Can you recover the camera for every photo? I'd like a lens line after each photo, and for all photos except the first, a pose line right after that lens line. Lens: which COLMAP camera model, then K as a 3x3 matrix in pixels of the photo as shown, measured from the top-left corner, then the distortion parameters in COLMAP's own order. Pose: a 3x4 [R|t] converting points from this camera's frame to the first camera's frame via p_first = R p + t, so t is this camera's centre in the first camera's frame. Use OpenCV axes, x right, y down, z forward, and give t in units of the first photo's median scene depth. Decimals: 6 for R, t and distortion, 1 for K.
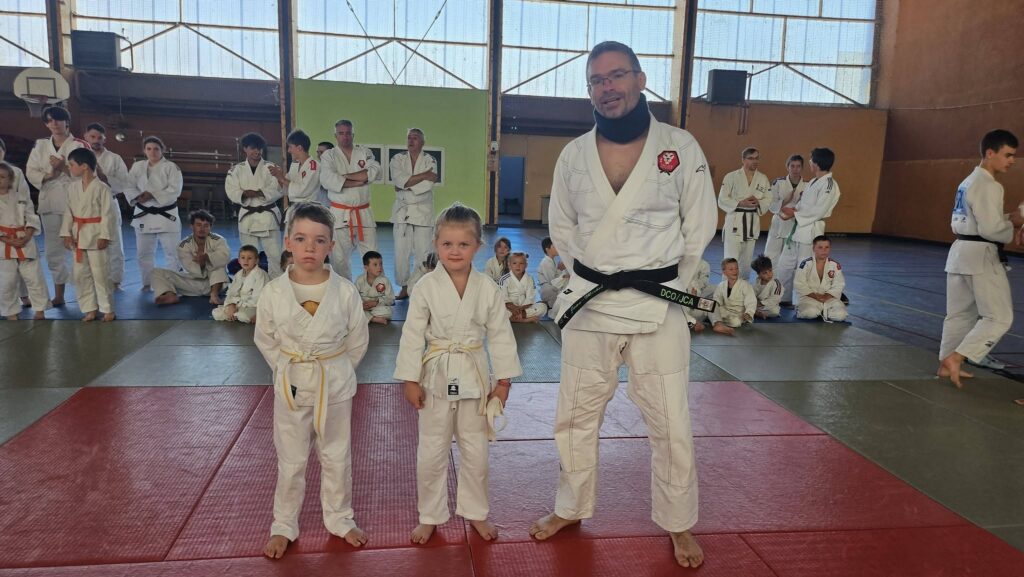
lens RADIAL K [[719.3, 0, 527.3], [0, 719.3, 296.5], [0, 0, 1]] dist [0.076353, -0.077194]
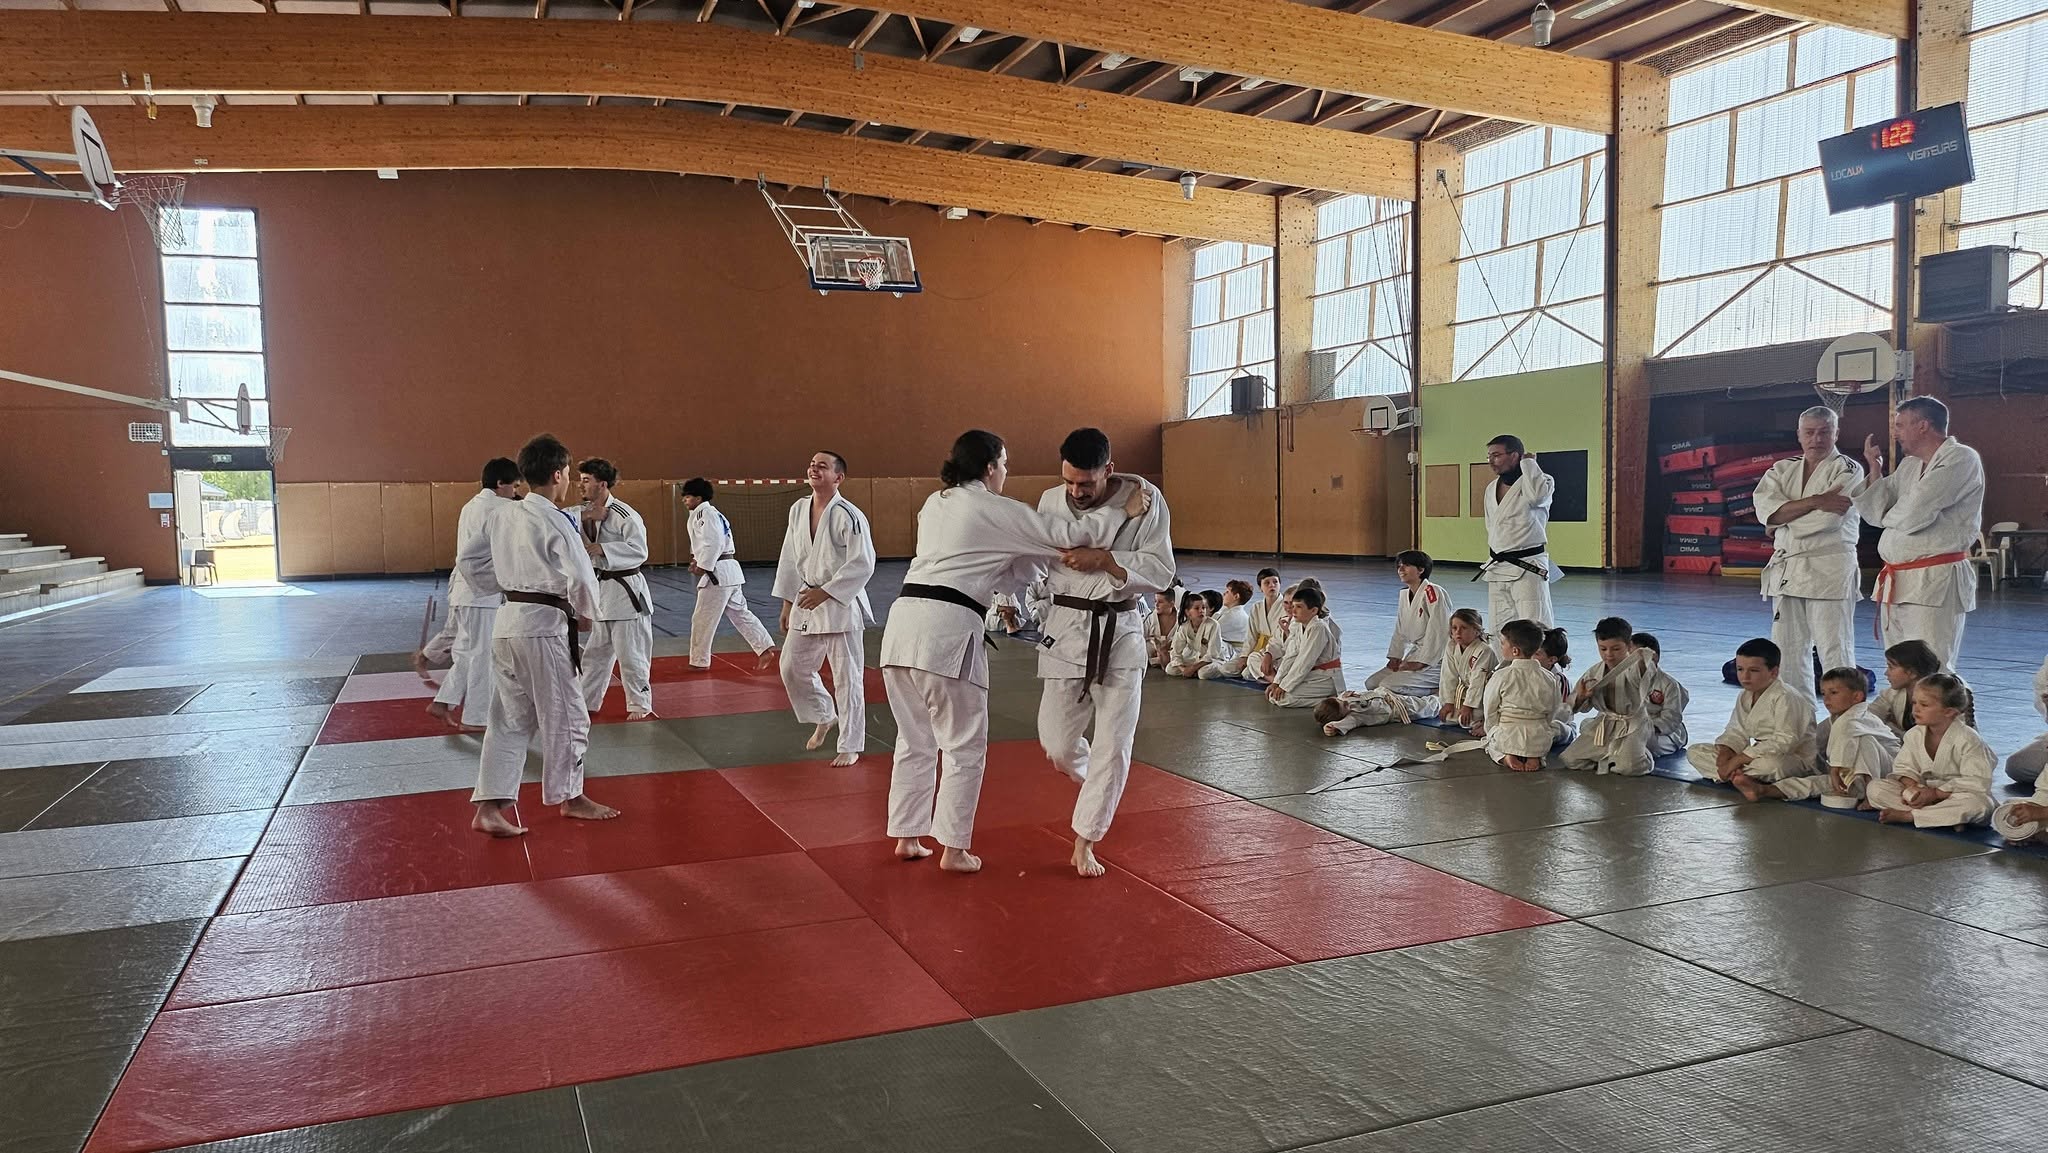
lens RADIAL K [[1438.7, 0, 1026.9], [0, 1438.7, 594.3], [0, 0, 1]] dist [0.076353, -0.077194]
pose [[0.235515, 0.020597, -0.971653, 0.283665], [-0.120183, 0.992719, -0.008087, -0.015424], [0.964411, 0.118681, 0.236275, 0.097285]]
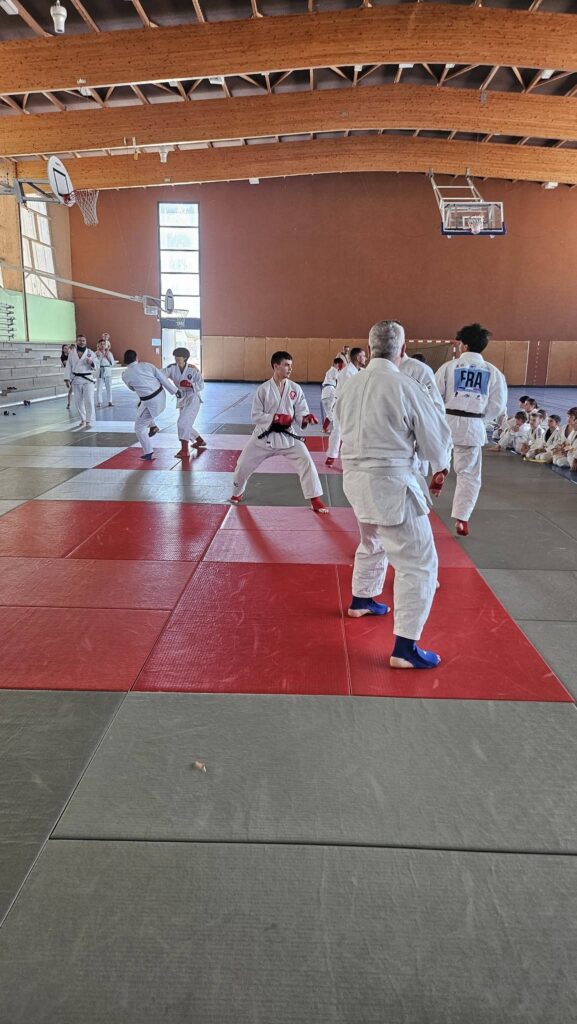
lens RADIAL K [[719.3, 0, 292.4], [0, 719.3, 511.5], [0, 0, 1]] dist [0.076353, -0.077194]
pose [[-0.172805, 0.176003, -0.969103, 0.250991], [-0.175631, 0.962631, 0.206145, -0.041370], [0.969171, 0.205827, -0.135436, 0.205921]]
